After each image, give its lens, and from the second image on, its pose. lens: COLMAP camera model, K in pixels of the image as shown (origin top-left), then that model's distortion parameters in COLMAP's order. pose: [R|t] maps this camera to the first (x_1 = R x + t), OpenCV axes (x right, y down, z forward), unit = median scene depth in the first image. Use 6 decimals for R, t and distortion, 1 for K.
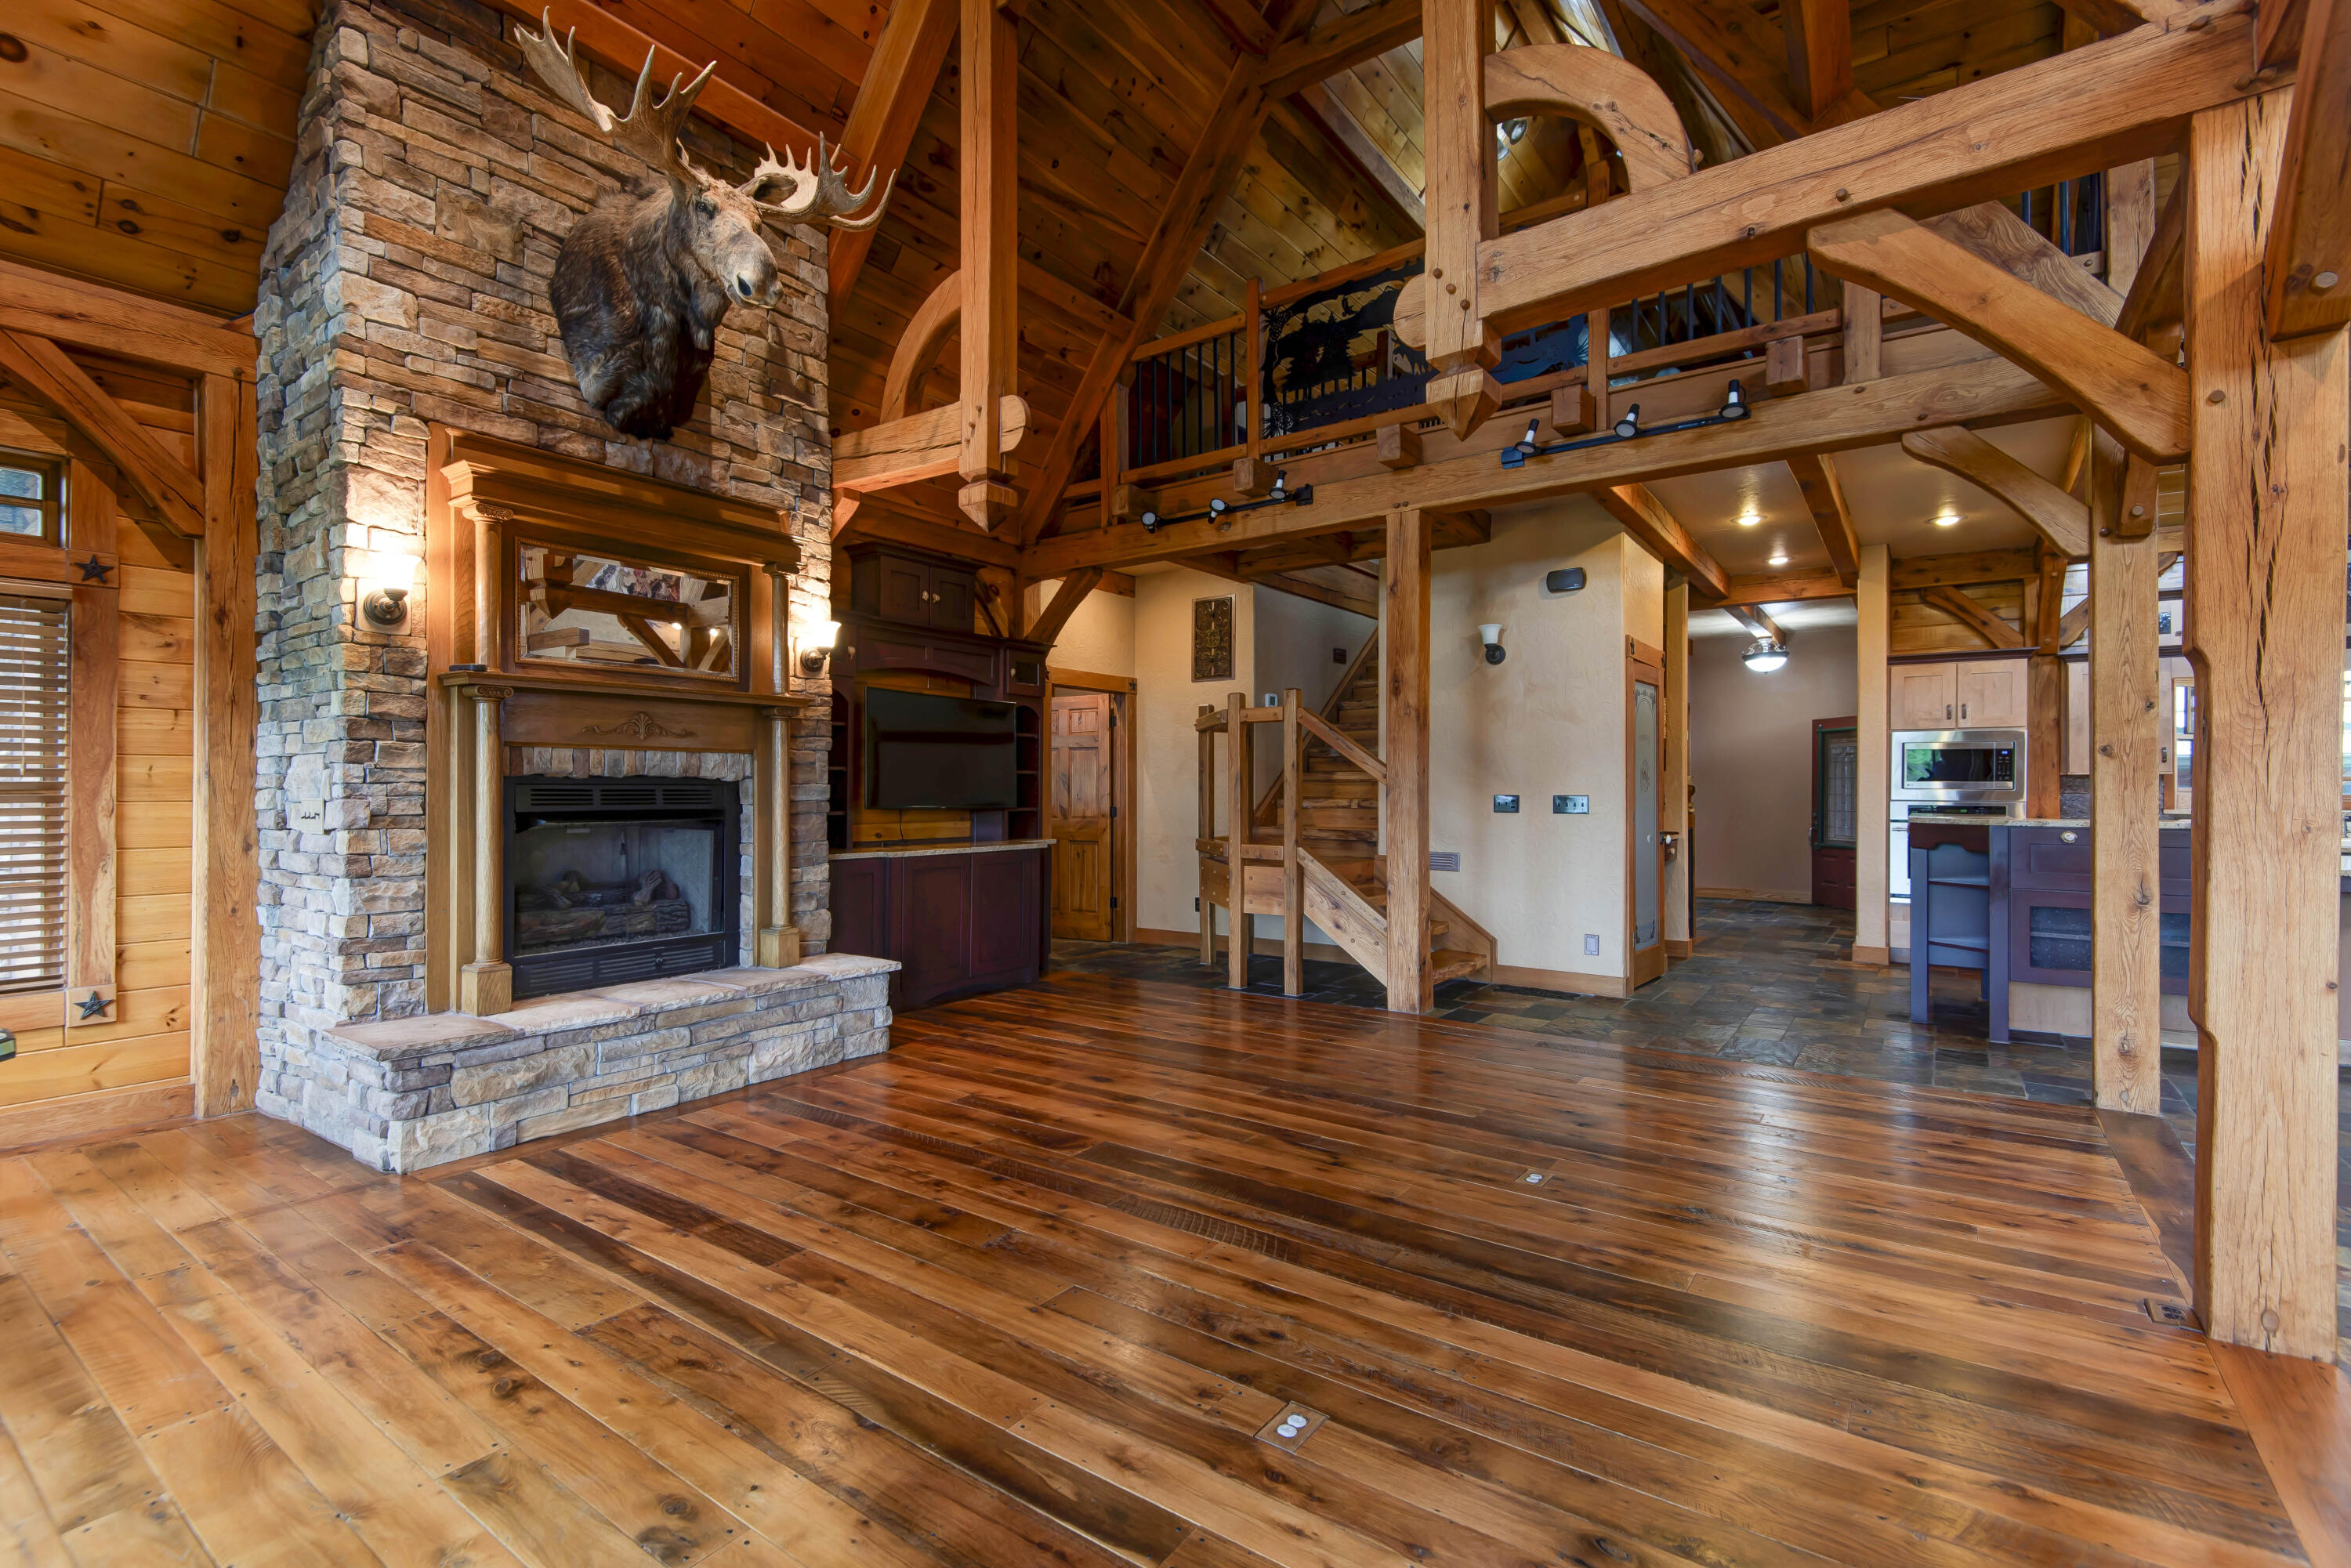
lens RADIAL K [[1067.4, 0, 1147.8], [0, 1067.4, 787.9], [0, 0, 1]] dist [0.041048, -0.019949]
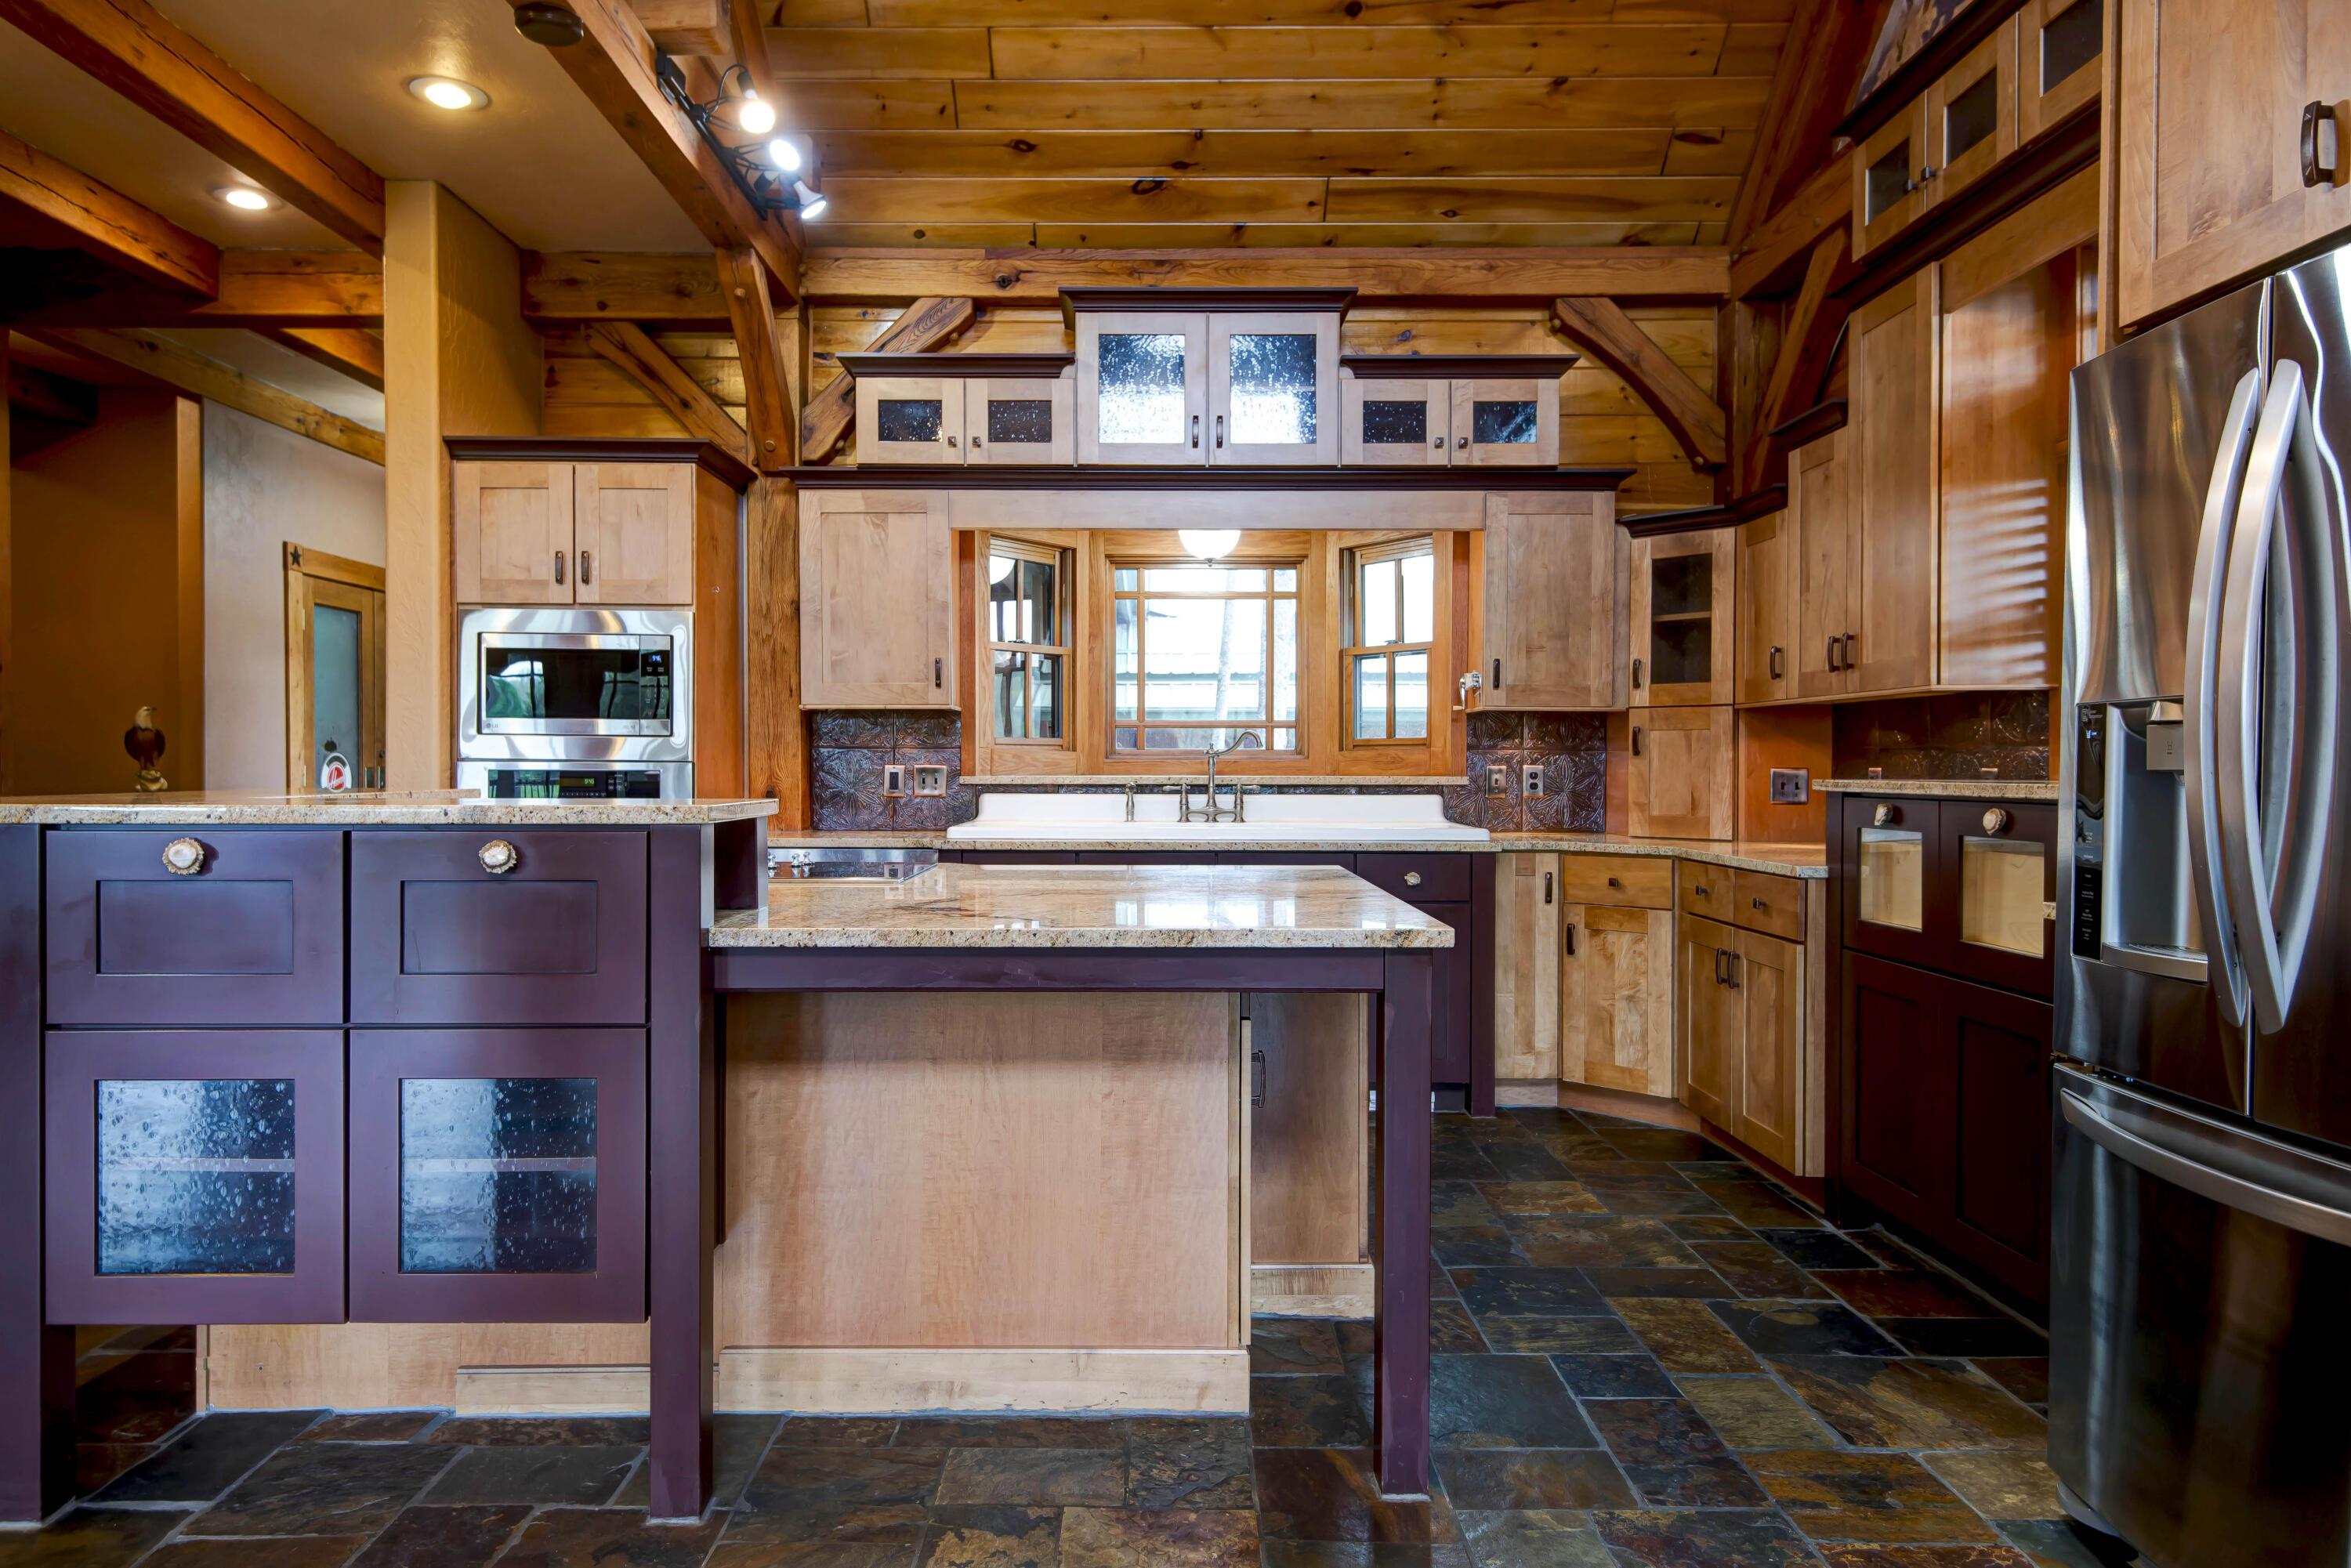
lens RADIAL K [[1538.0, 0, 1141.0], [0, 1538.0, 784.8], [0, 0, 1]] dist [0.032311, -0.002407]
pose [[0.800006, -0.013077, 0.599849, 0.539878], [0.001272, 0.999797, 0.020100, 0.009195], [-0.599991, -0.015317, 0.799860, 0.323553]]
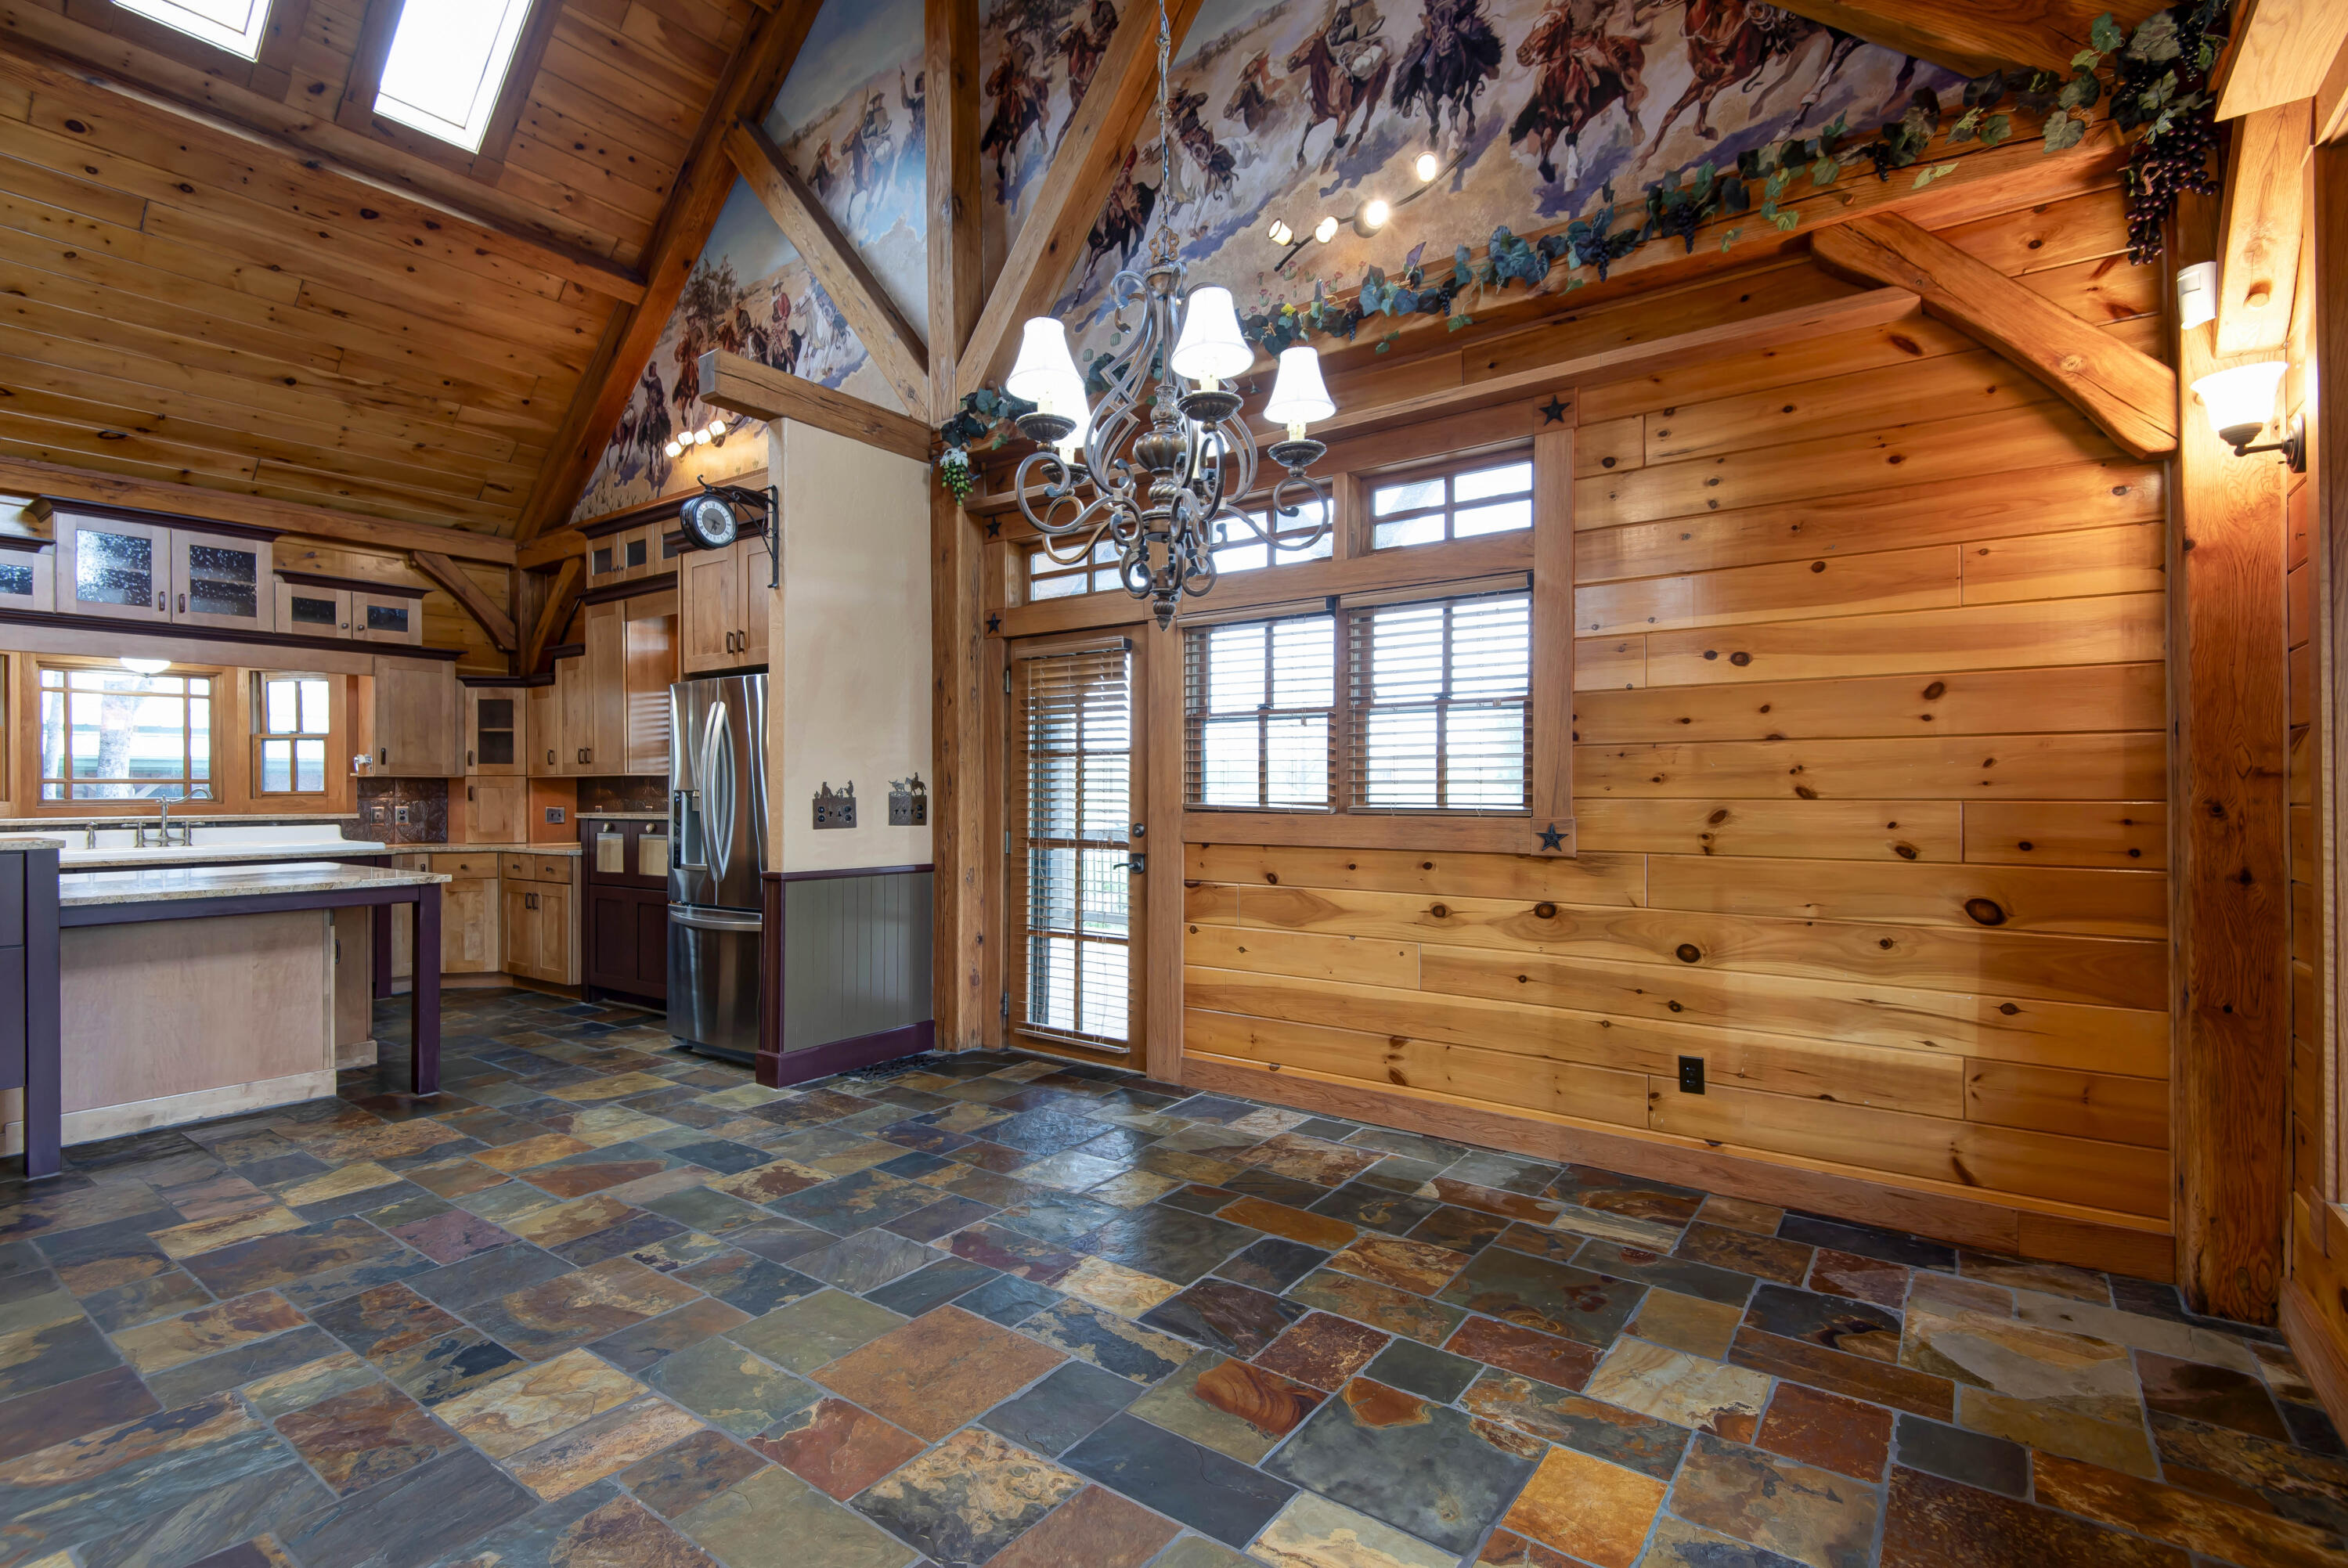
lens RADIAL K [[1066.0, 0, 1146.4], [0, 1066.0, 787.9], [0, 0, 1]] dist [0.041048, -0.019949]
pose [[-0.005435, -0.002759, 0.999981, 0.179907], [0.001342, 0.999995, 0.002767, -0.003488], [-0.999984, 0.001357, -0.005431, 0.158151]]
